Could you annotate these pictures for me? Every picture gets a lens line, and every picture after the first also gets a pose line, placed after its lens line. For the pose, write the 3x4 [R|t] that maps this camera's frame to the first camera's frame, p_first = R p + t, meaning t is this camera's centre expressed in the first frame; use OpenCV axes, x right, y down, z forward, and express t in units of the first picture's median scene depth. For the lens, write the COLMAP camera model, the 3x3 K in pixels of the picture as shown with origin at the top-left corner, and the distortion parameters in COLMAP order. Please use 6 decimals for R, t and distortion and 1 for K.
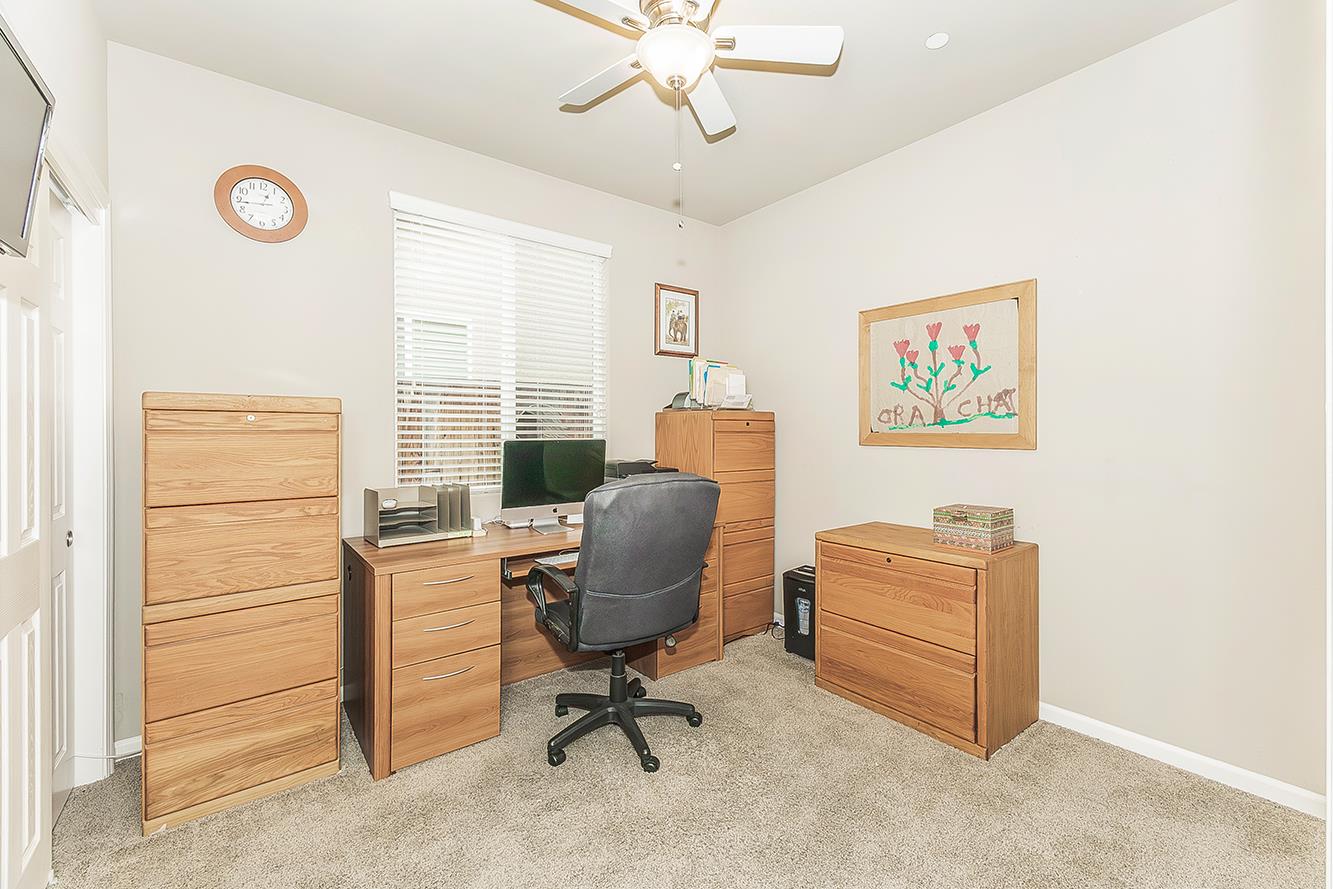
lens RADIAL K [[557.7, 0, 676.9], [0, 557.7, 433.1], [0, 0, 1]] dist [0.001359, 0.000752]
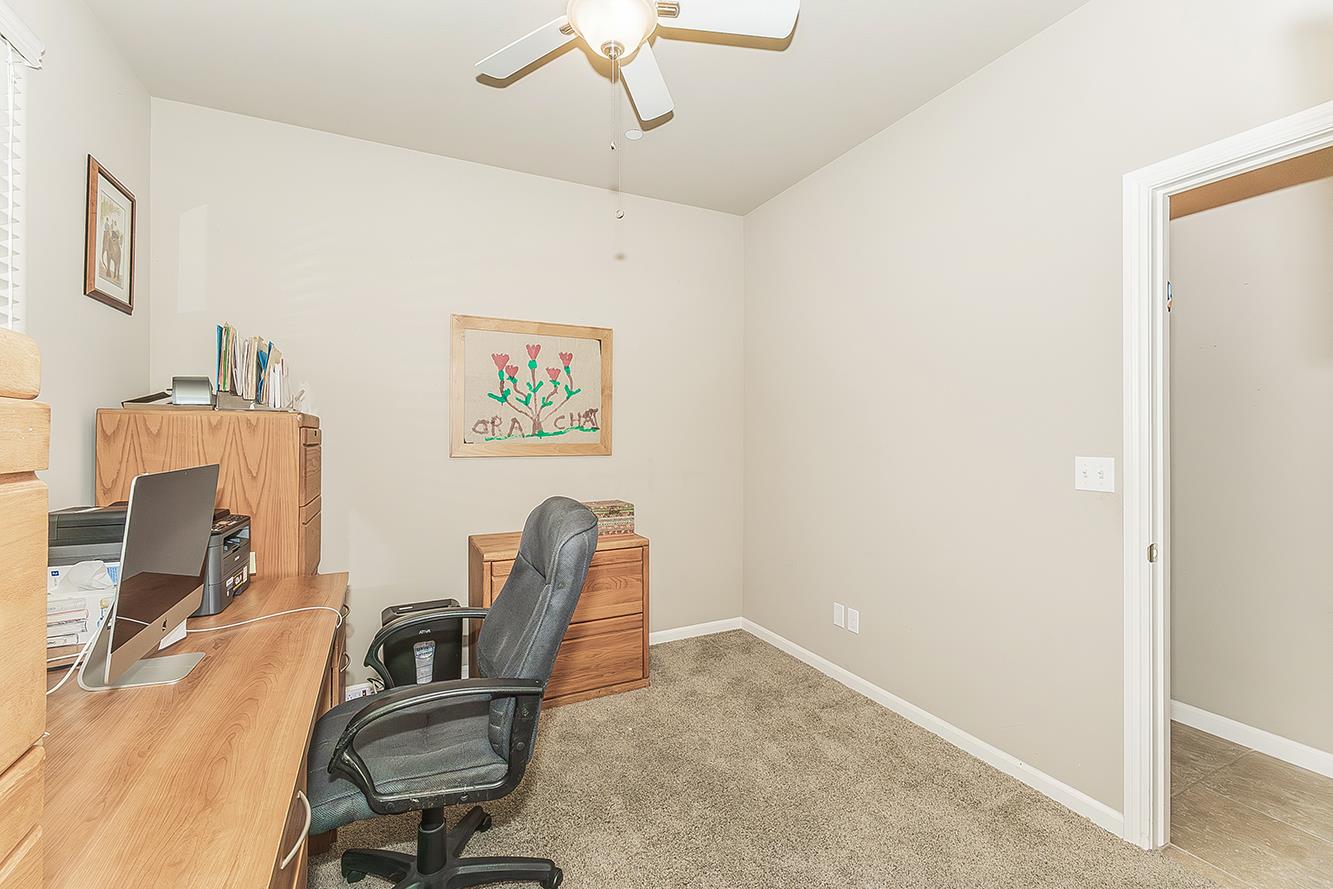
lens RADIAL K [[557.7, 0, 670.5], [0, 557.7, 439.2], [0, 0, 1]] dist [0.001359, 0.000752]
pose [[0.216188, -0.006507, 0.976330, -0.564254], [0.002893, 0.999978, 0.006024, -0.014506], [-0.976348, 0.001522, 0.216202, 0.495568]]
